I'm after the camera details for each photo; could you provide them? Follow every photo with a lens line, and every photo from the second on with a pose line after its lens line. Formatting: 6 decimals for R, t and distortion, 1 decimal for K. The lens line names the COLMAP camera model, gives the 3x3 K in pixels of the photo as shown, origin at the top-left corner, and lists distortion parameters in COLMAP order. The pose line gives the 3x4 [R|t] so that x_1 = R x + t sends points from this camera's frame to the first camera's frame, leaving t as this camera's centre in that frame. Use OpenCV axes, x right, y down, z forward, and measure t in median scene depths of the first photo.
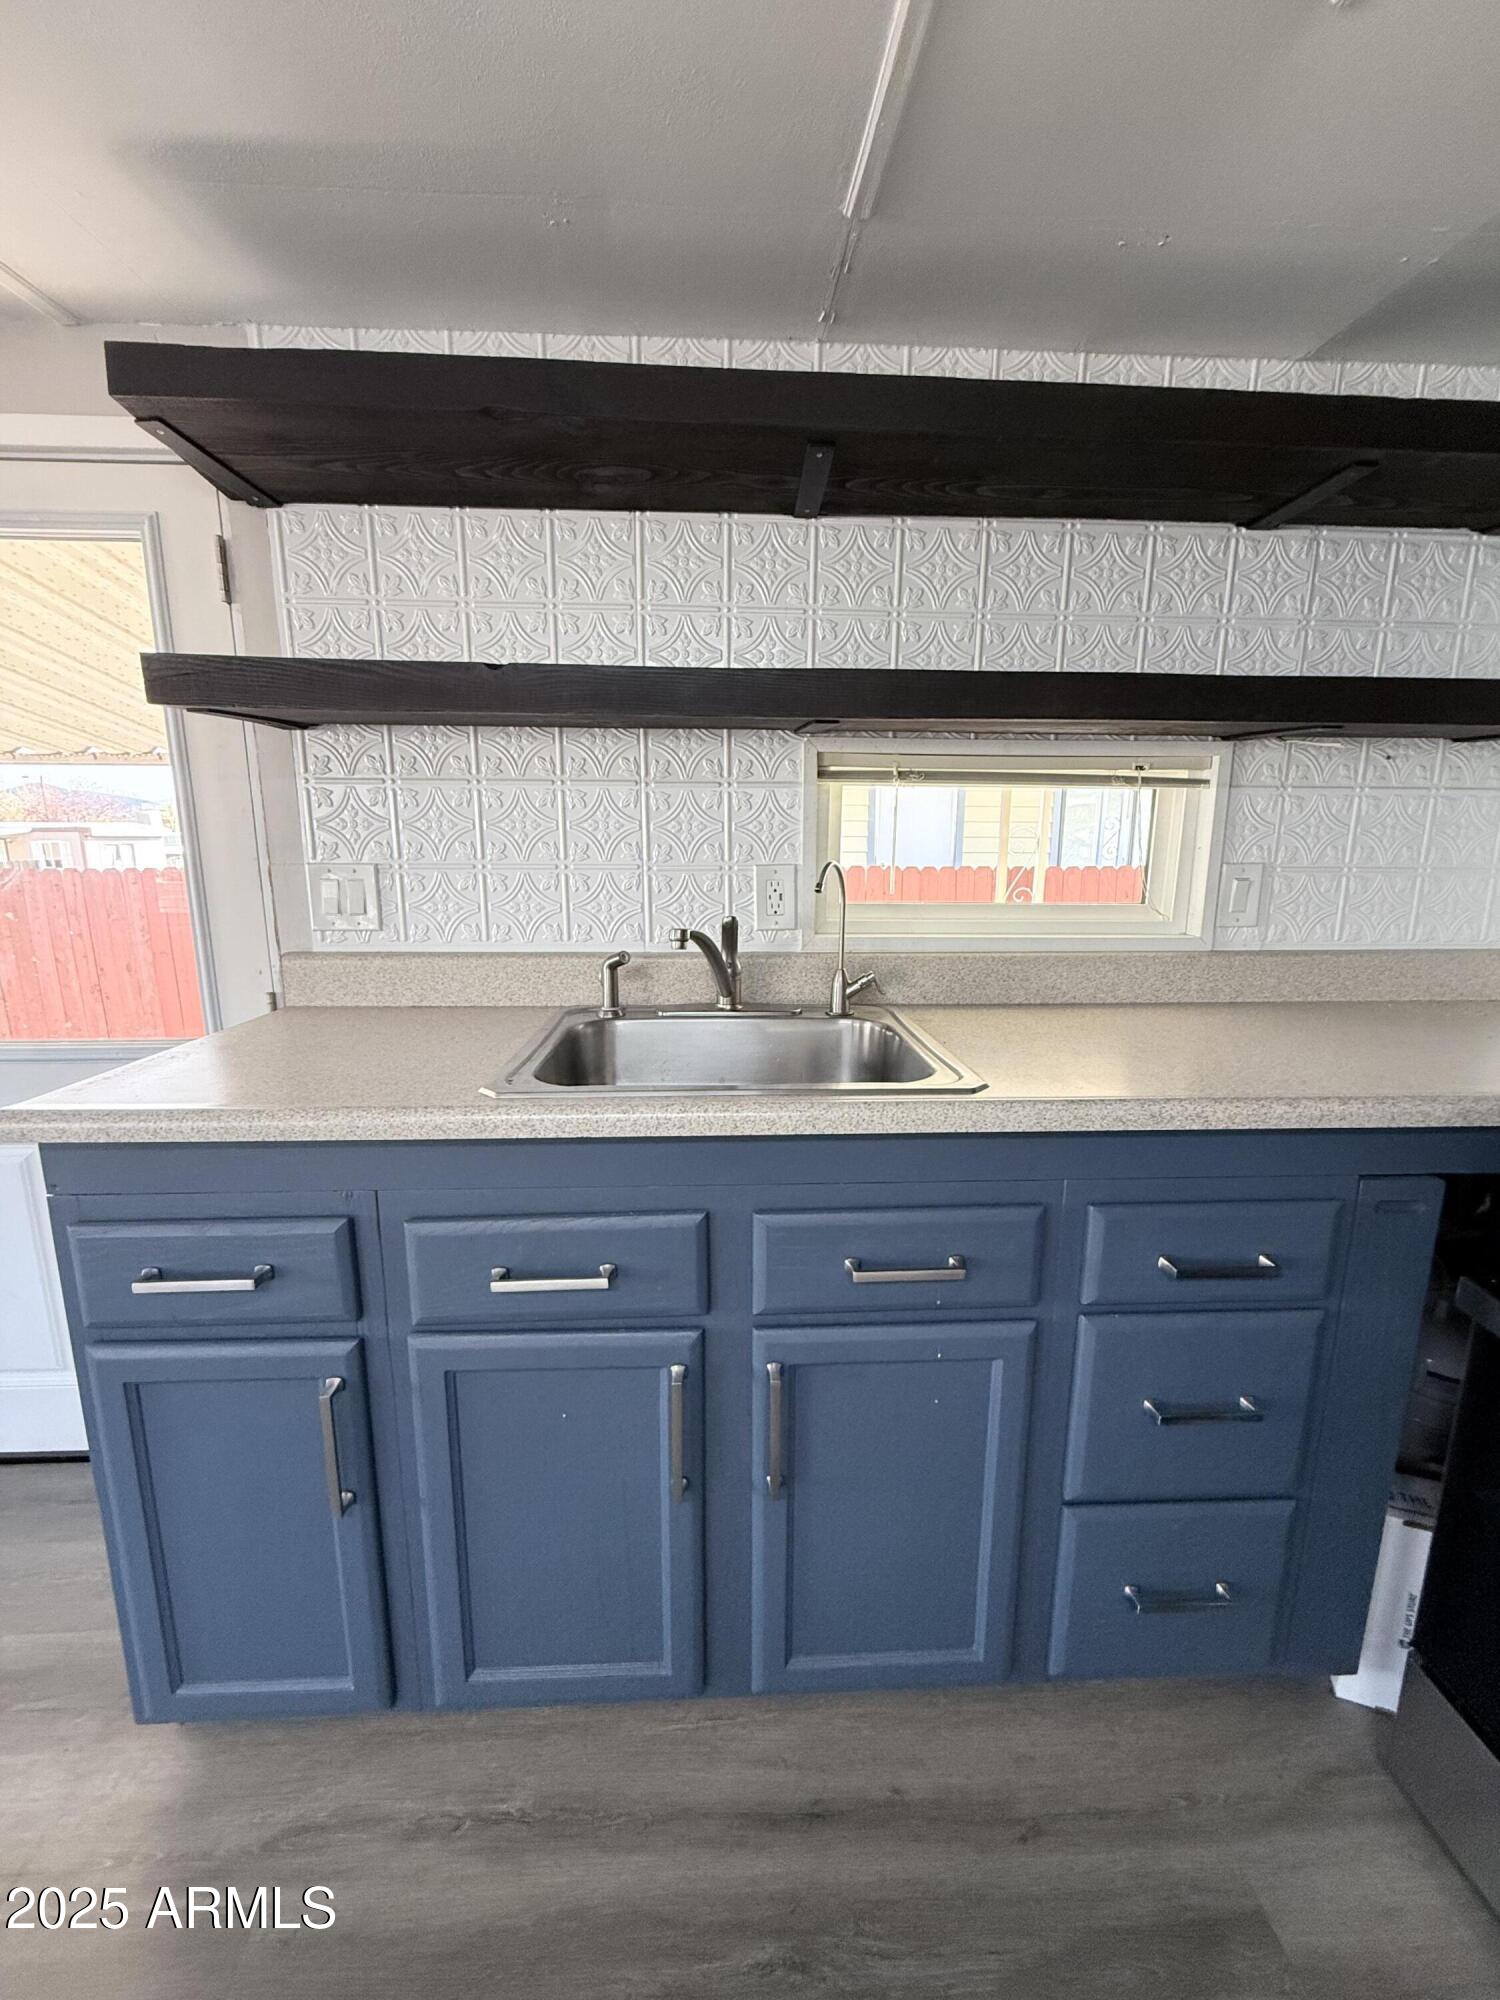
lens RADIAL K [[794.5, 0, 747.3], [0, 794.5, 996.2], [0, 0, 1]] dist [0.001021, -0.000227]
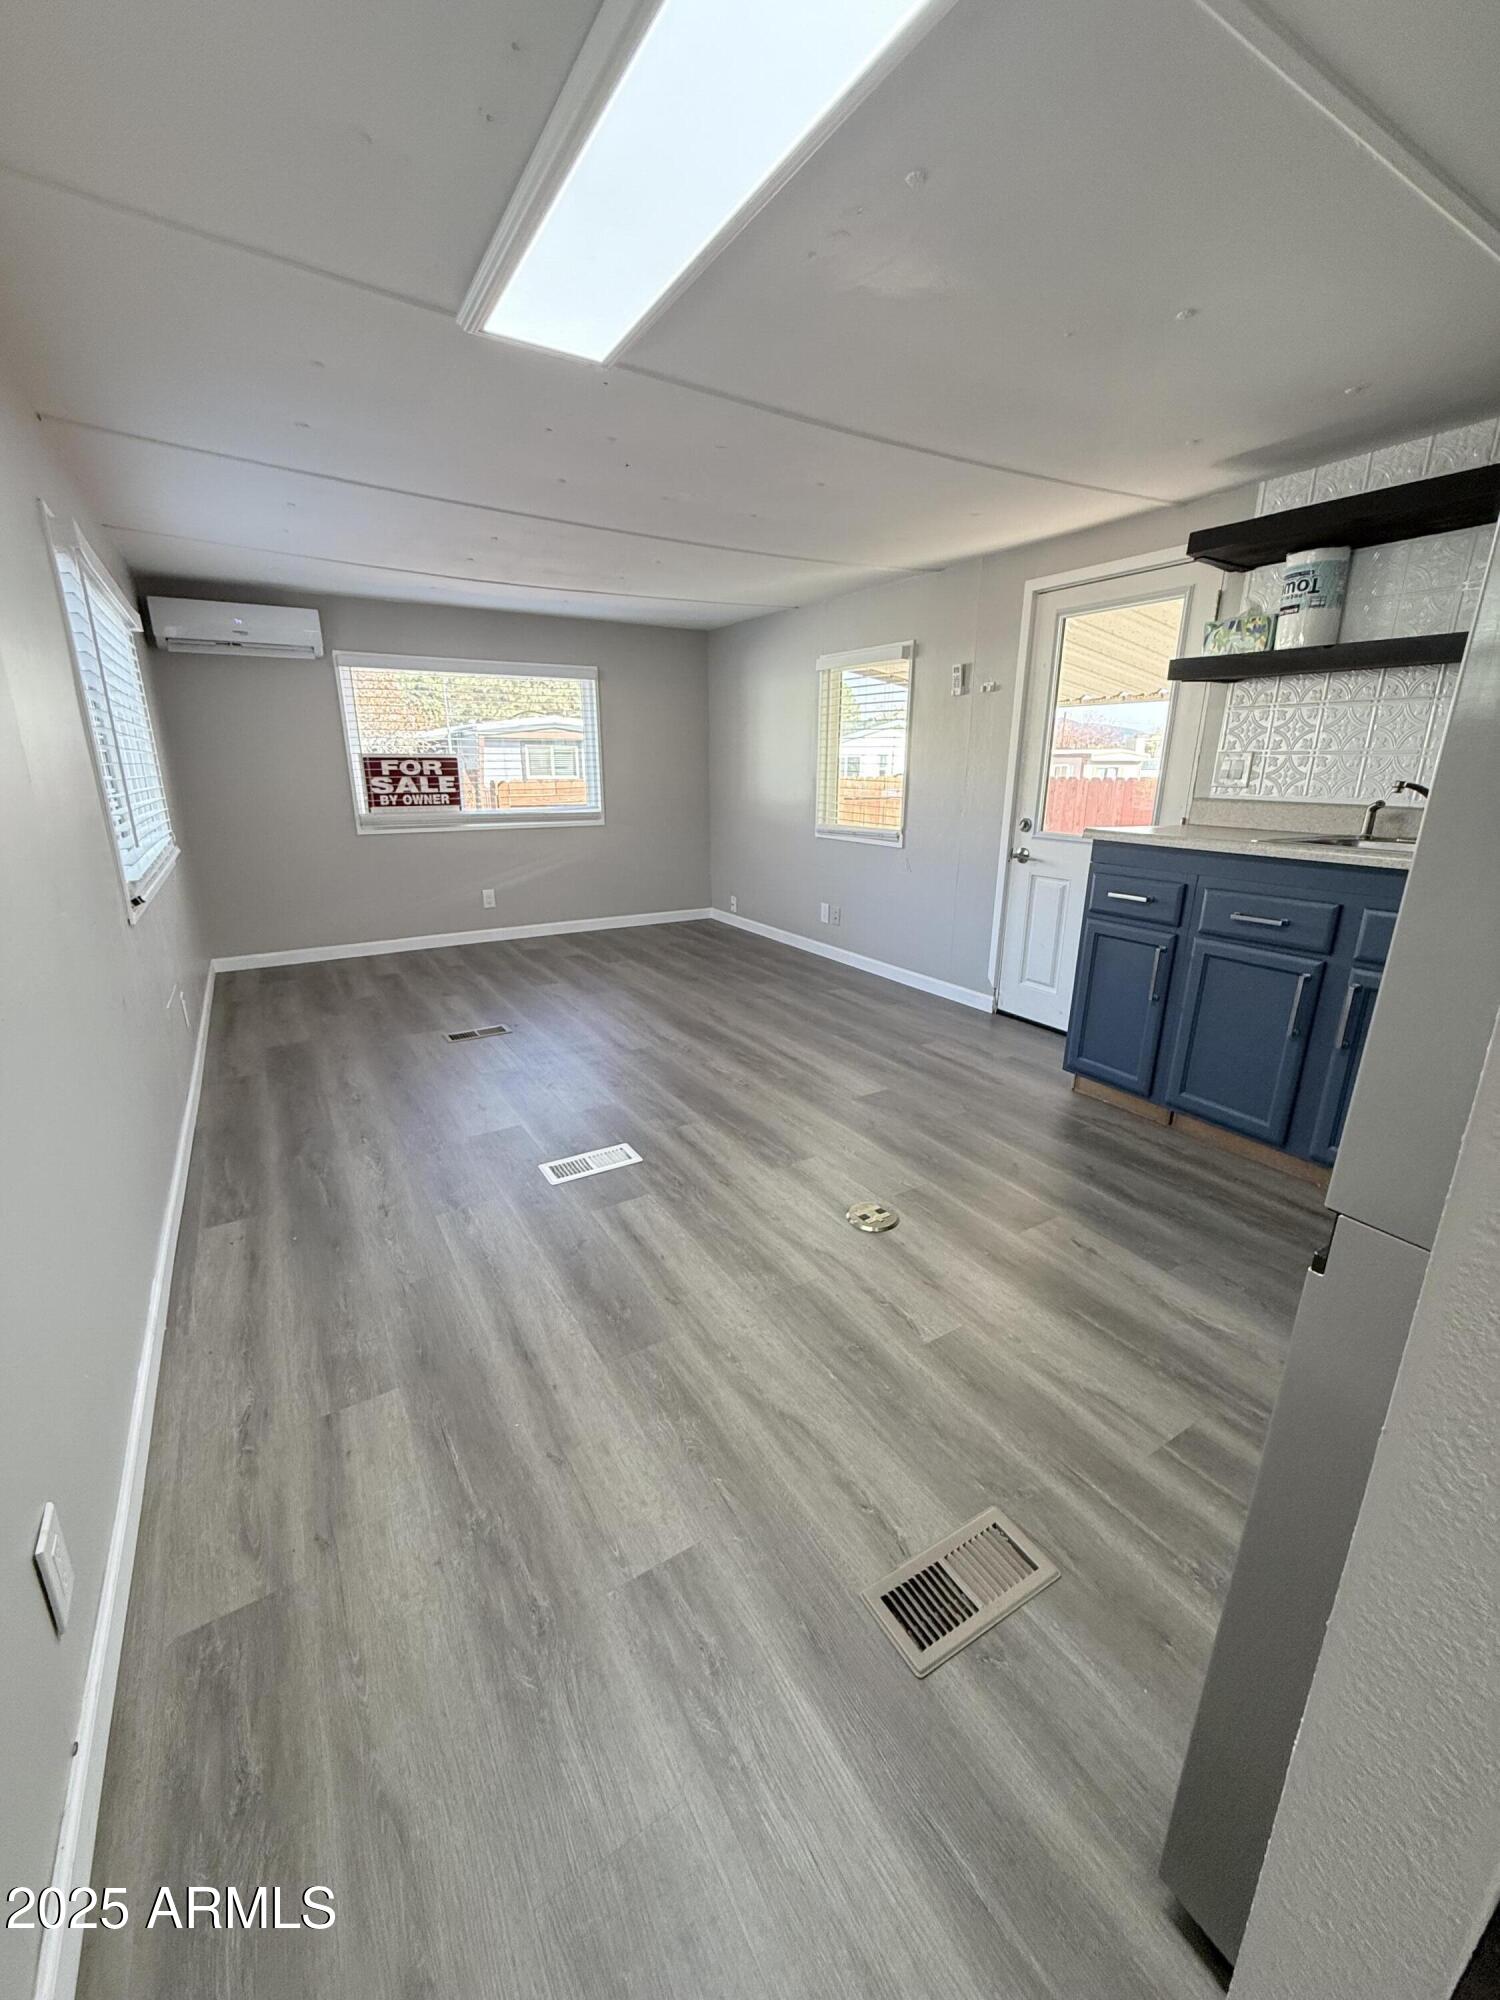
lens RADIAL K [[791.3, 0, 751.7], [0, 791.3, 999.3], [0, 0, 1]] dist [-0.000619, 0.000221]
pose [[0.484103, 0.250107, -0.838505, 0.910124], [-0.172365, 0.966761, 0.188850, 0.338841], [0.857866, 0.053106, 0.511122, -1.284184]]
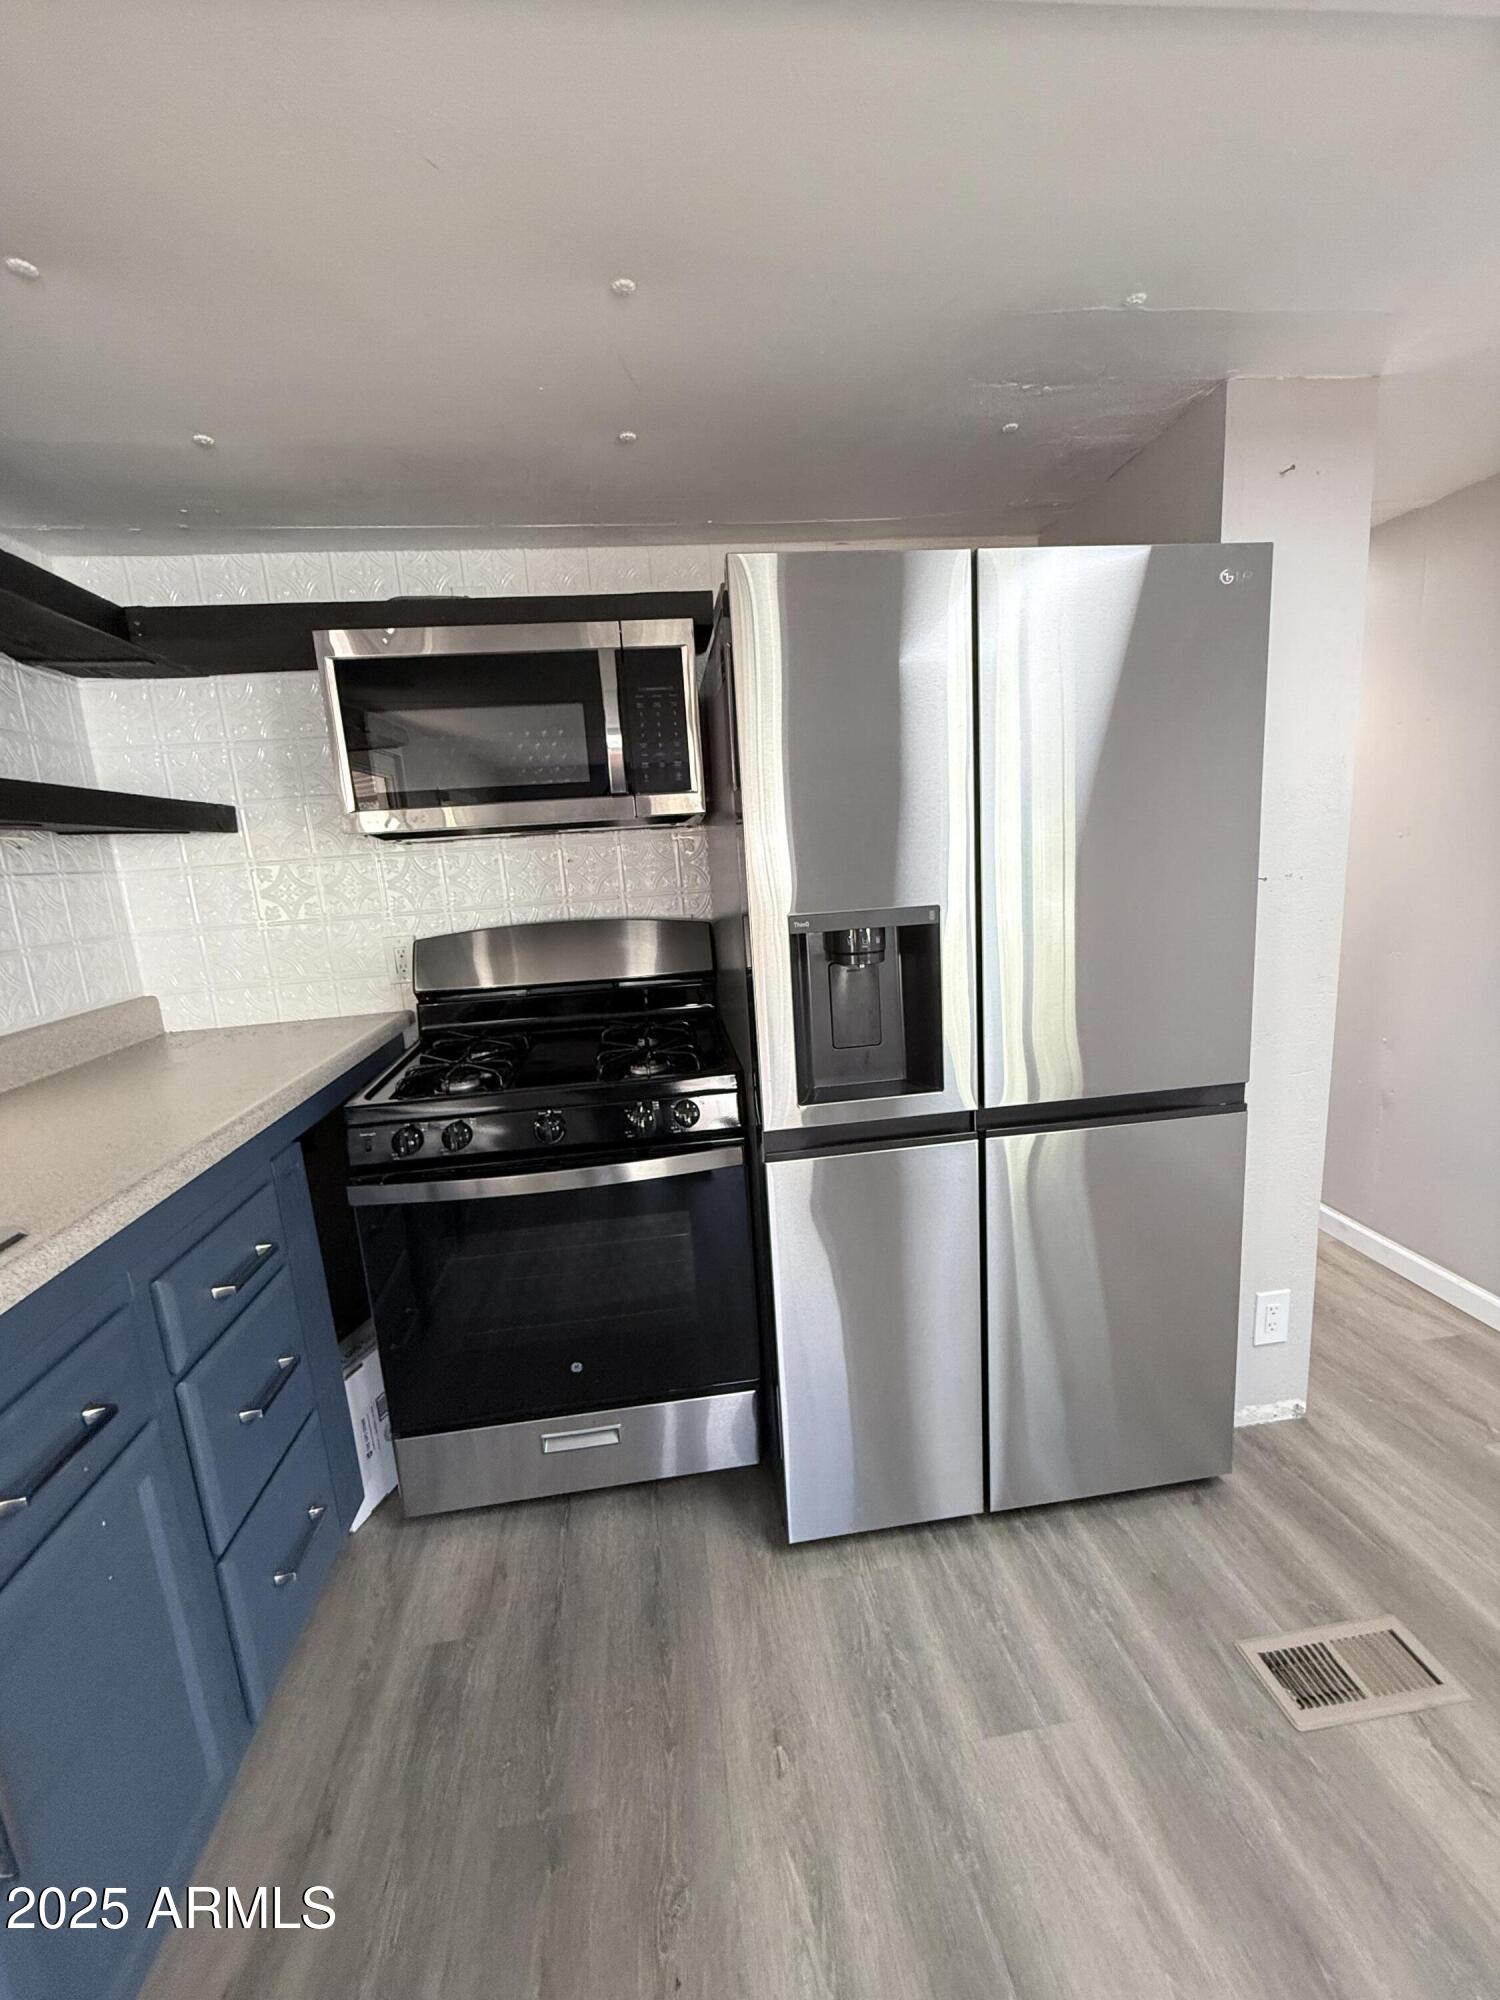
lens RADIAL K [[791.3, 0, 751.7], [0, 791.3, 999.3], [0, 0, 1]] dist [-0.000619, 0.000221]
pose [[-0.085986, -0.177806, 0.980302, -0.525174], [0.250771, 0.948405, 0.194017, -0.082524], [-0.964220, 0.262514, -0.036961, 0.168208]]
